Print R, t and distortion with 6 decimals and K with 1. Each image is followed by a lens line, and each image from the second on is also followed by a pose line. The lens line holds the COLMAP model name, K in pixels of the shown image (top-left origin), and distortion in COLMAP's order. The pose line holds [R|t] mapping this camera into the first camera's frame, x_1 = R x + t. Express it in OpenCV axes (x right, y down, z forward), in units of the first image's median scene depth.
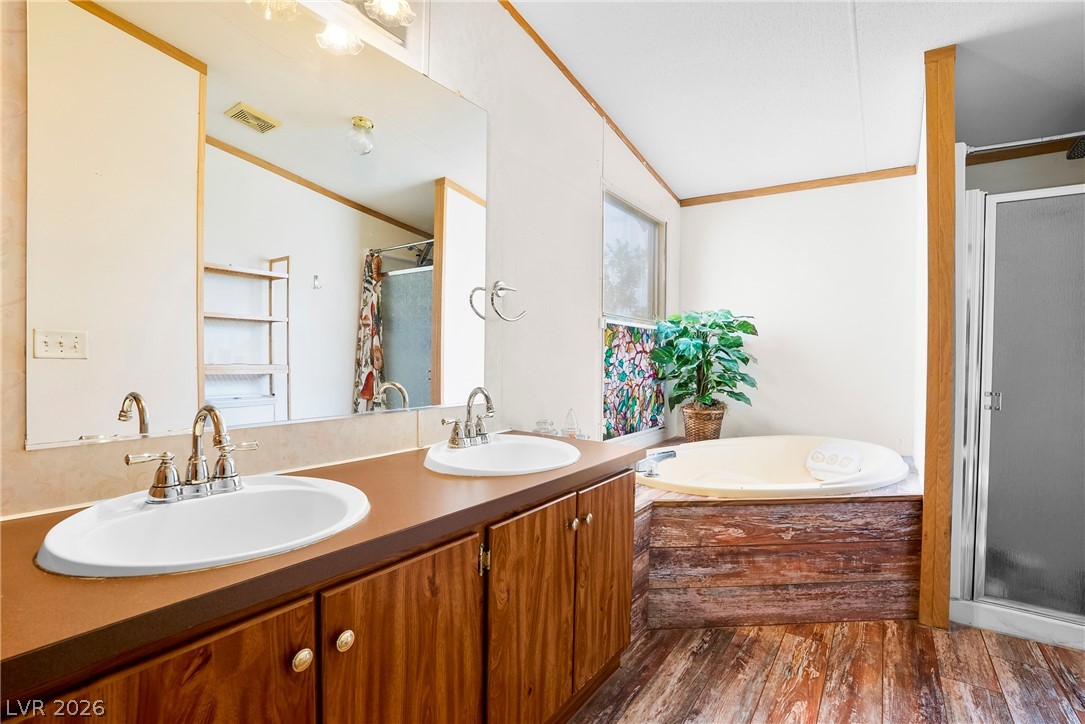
lens RADIAL K [[507.7, 0, 540.0], [0, 507.7, 362.4], [0, 0, 1]] dist [-0.053785, 0.009780]
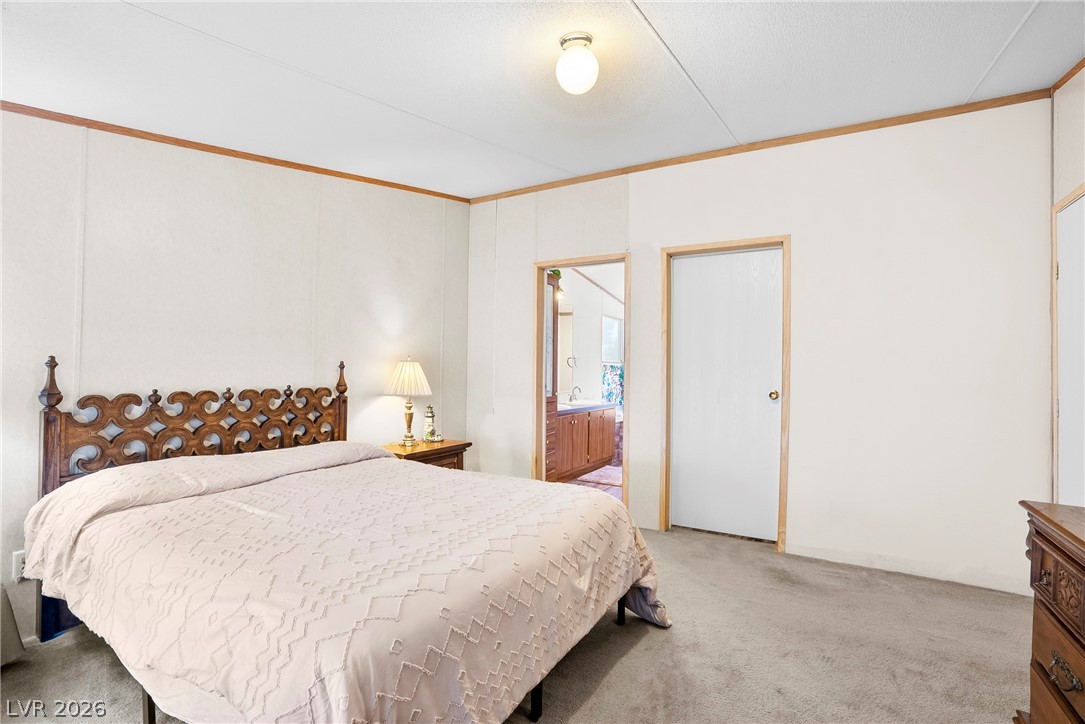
lens RADIAL K [[507.7, 0, 543.5], [0, 507.7, 363.8], [0, 0, 1]] dist [-0.053785, 0.009780]
pose [[0.997273, 0.001316, 0.073787, -0.369702], [0.000050, 0.999829, -0.018501, -0.030460], [-0.073799, 0.018454, 0.997102, -1.603042]]
